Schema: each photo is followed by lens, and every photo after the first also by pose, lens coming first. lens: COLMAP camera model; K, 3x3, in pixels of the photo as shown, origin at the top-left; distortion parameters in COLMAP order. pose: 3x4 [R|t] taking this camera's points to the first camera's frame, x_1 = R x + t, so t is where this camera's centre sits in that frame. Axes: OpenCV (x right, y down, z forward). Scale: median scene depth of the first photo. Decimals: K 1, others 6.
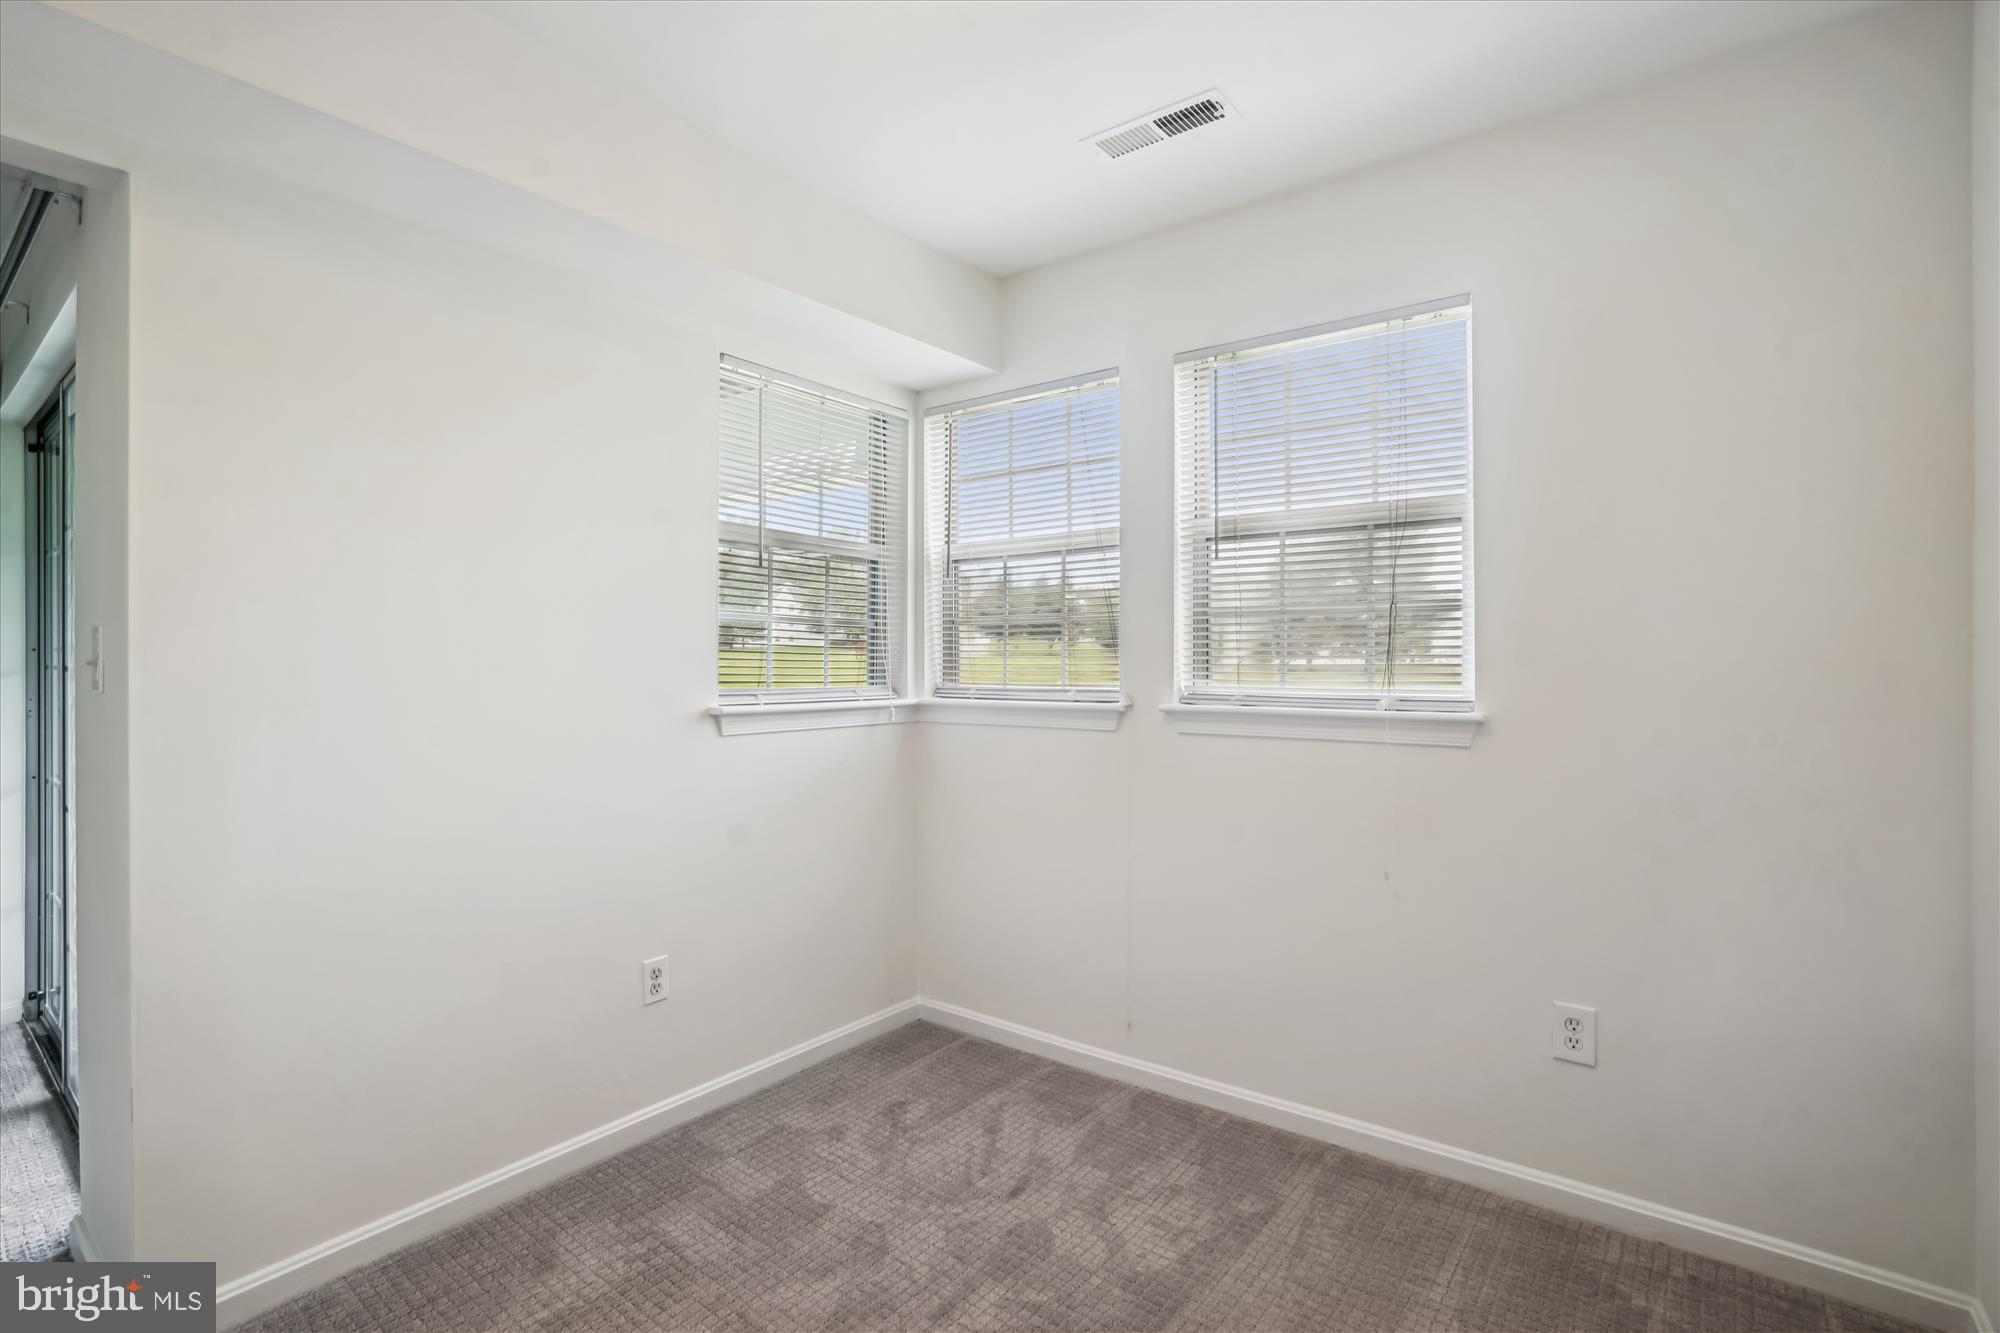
lens RADIAL K [[950.1, 0, 983.3], [0, 950.1, 667.9], [0, 0, 1]] dist [-0.003478, 0.002927]
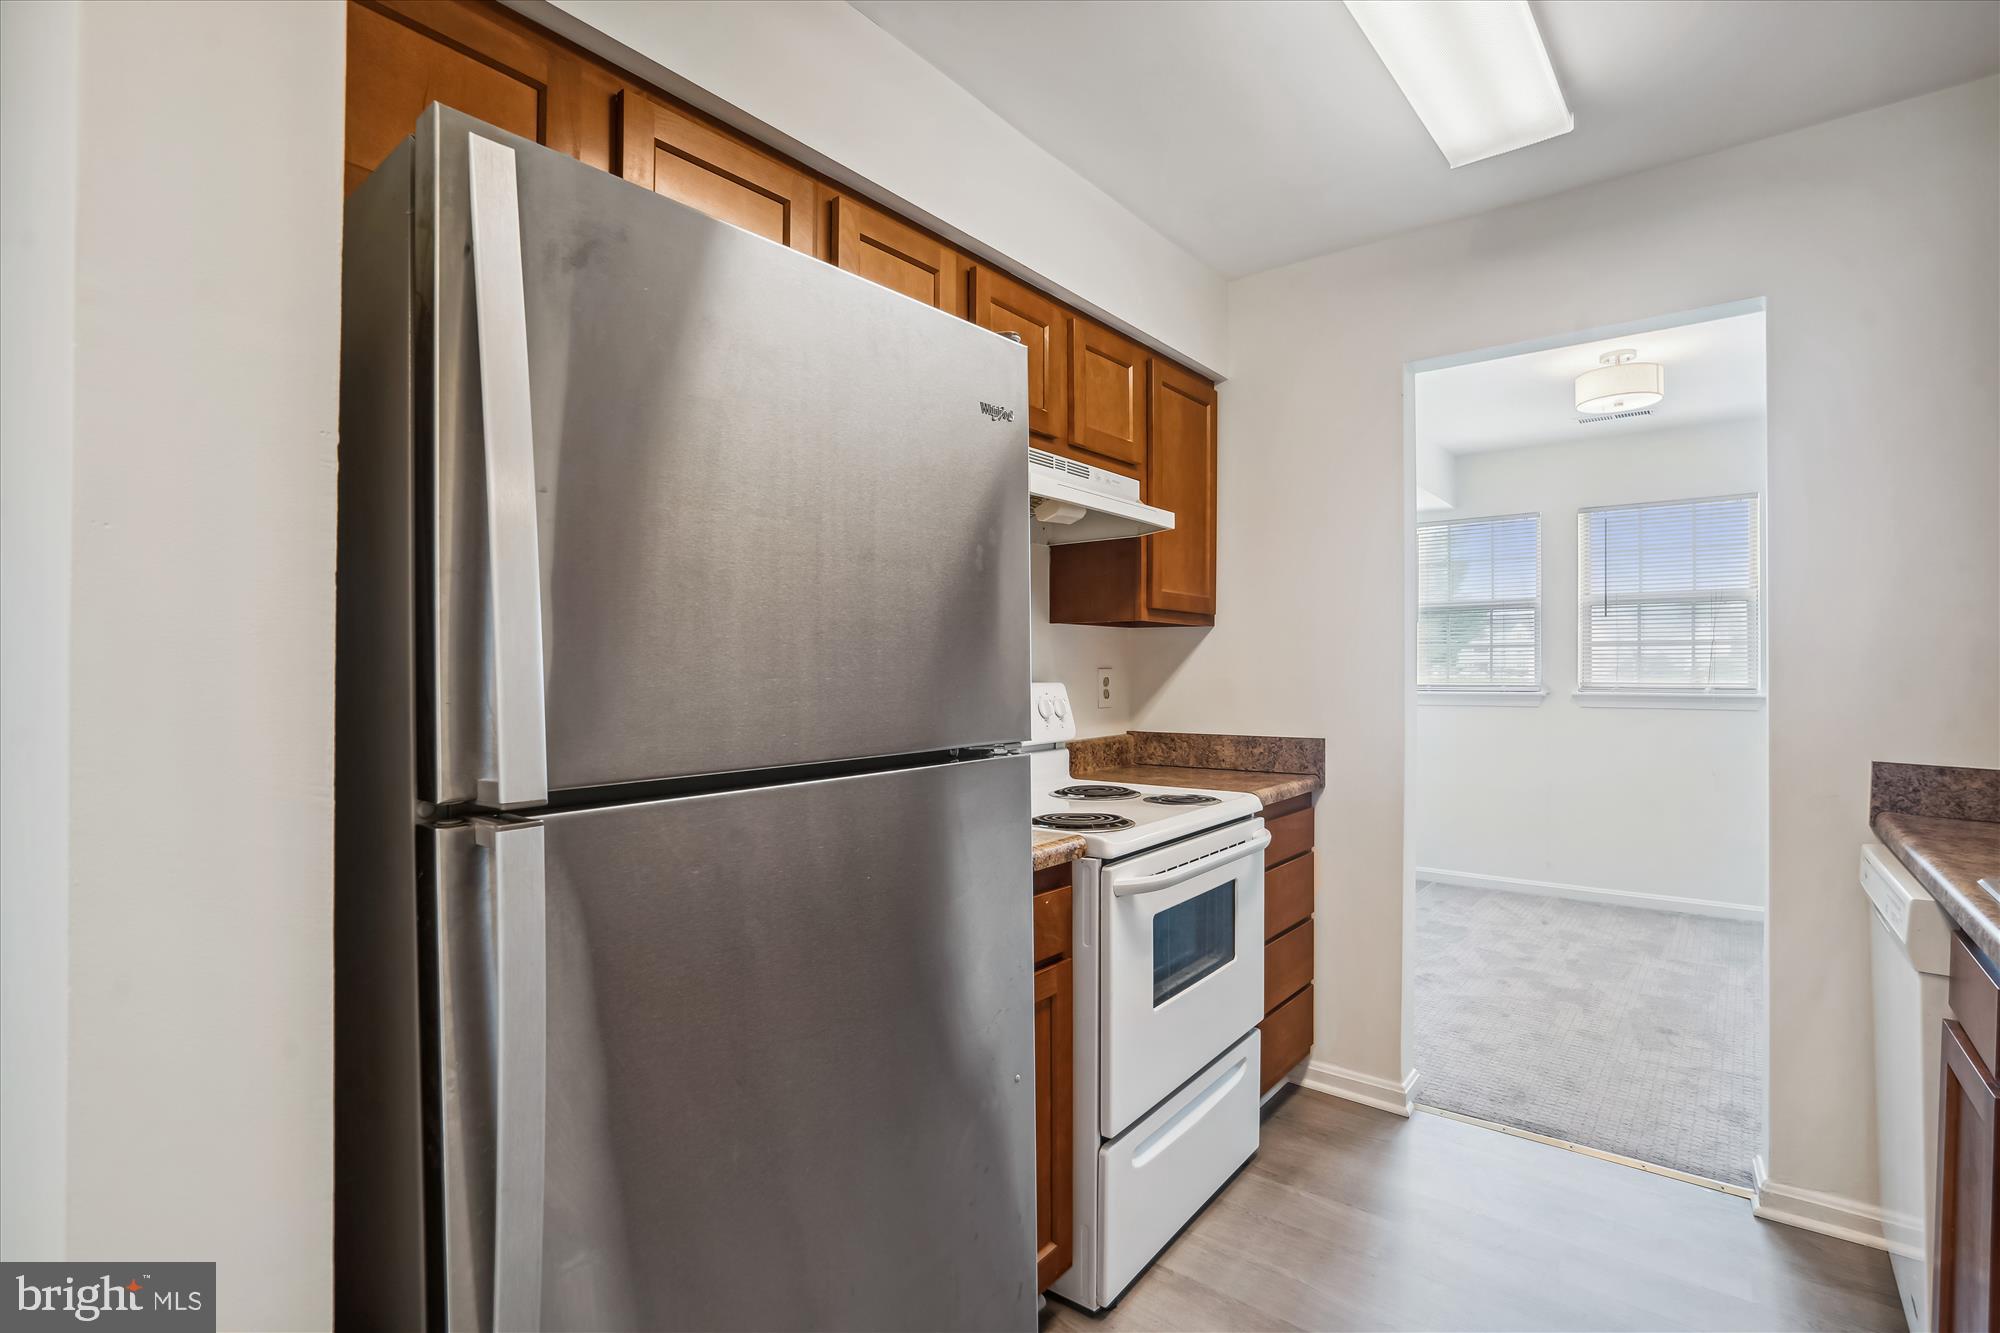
lens RADIAL K [[950.1, 0, 1011.9], [0, 950.1, 667.7], [0, 0, 1]] dist [-0.003478, 0.002927]
pose [[0.999956, -0.000155, -0.009338, -0.920957], [0.000033, 0.999915, -0.013023, 0.015242], [0.009340, 0.013023, 0.999872, -0.908862]]
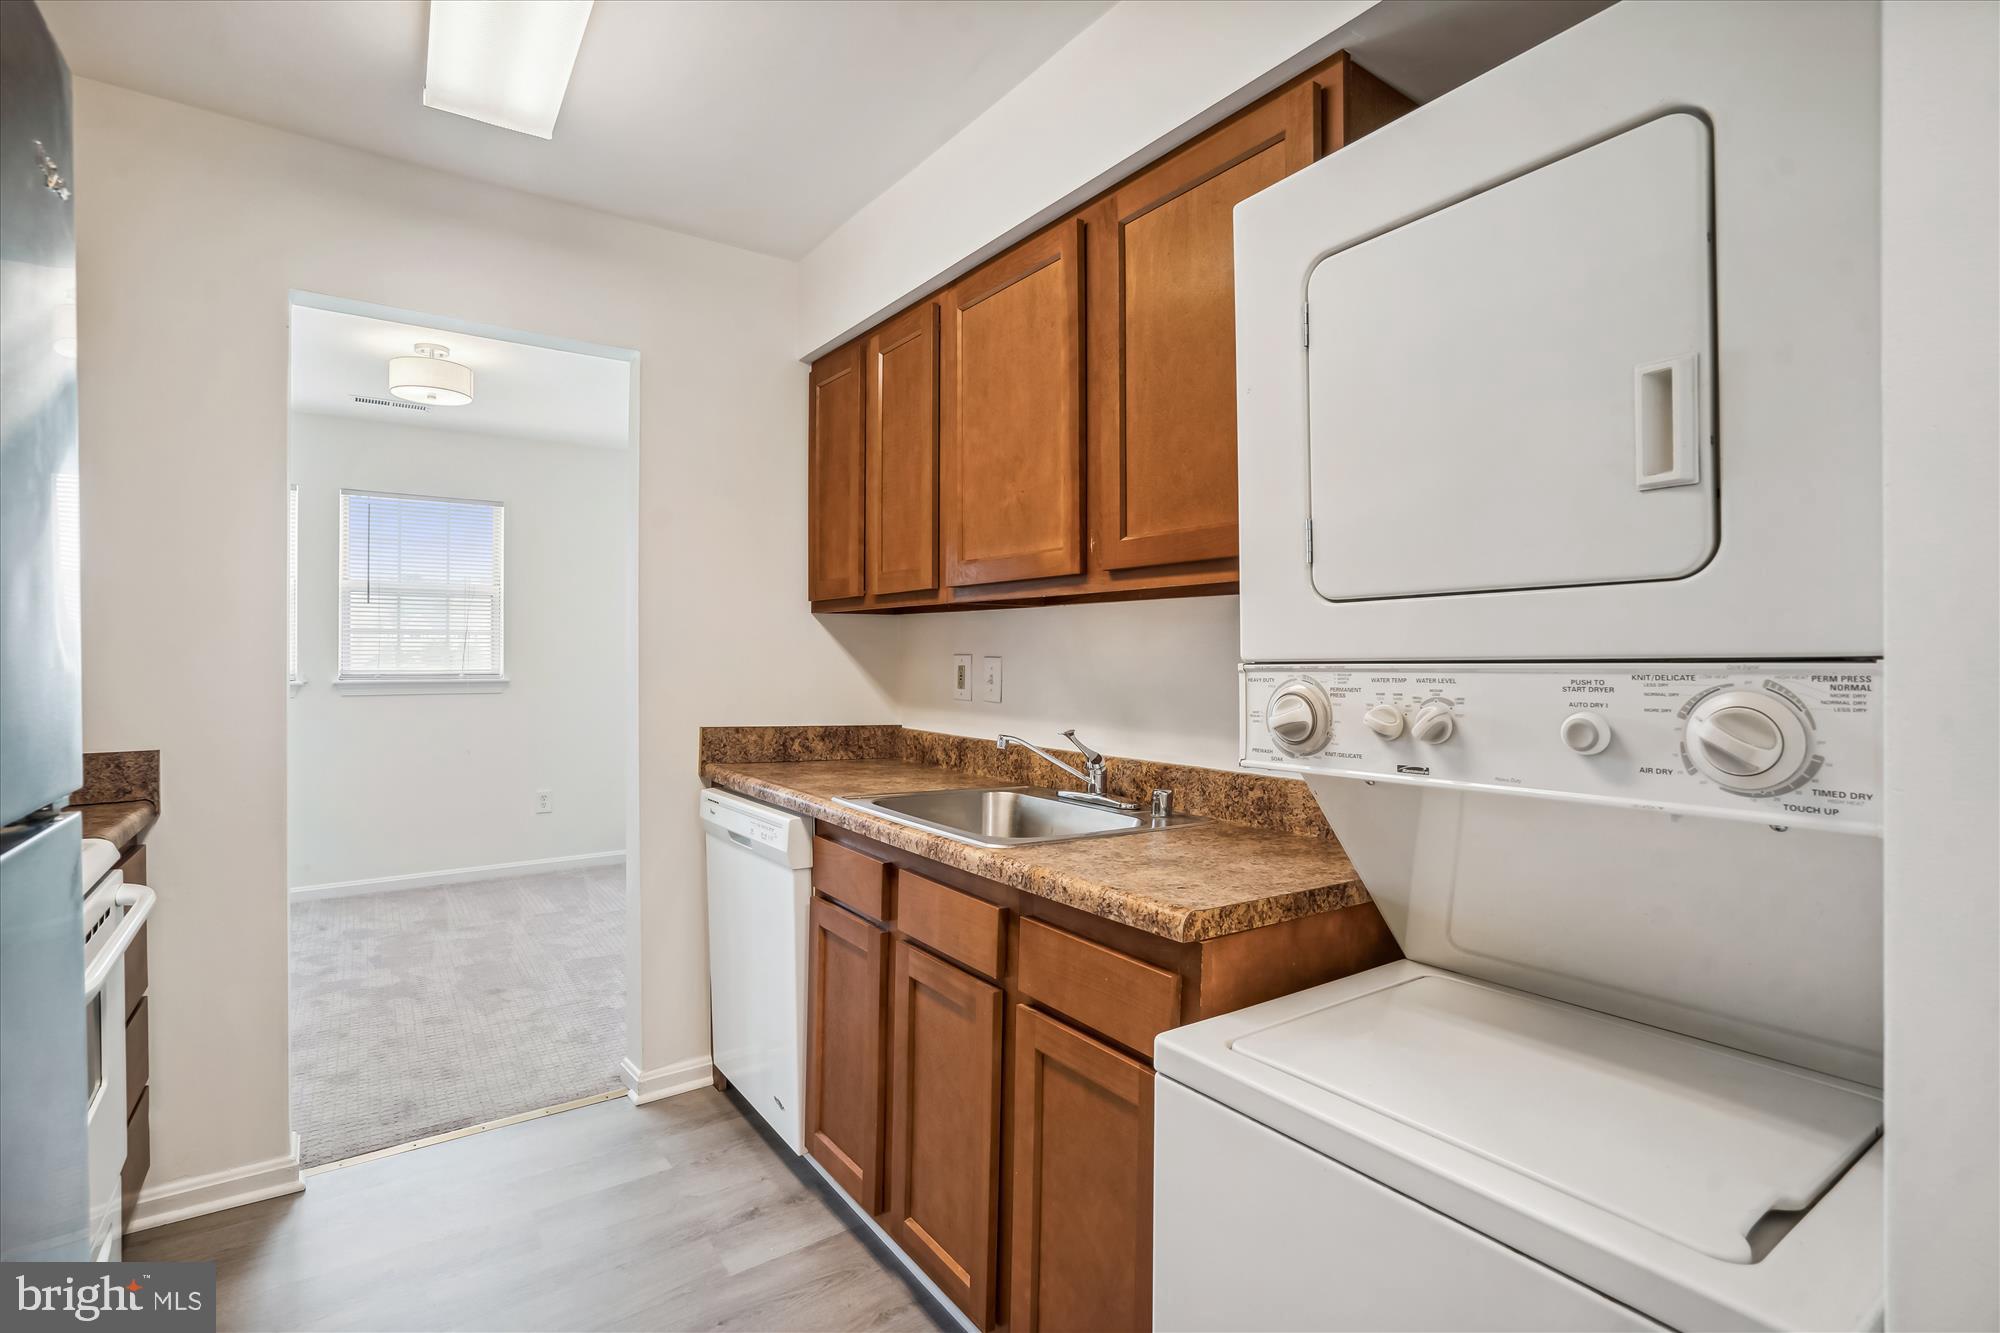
lens RADIAL K [[950.1, 0, 946.2], [0, 950.1, 665.5], [0, 0, 1]] dist [-0.003478, 0.002927]
pose [[0.322046, -0.007582, 0.946694, -1.154577], [0.008202, 0.999953, 0.005218, 0.010494], [-0.946689, 0.006085, 0.322093, -0.682231]]
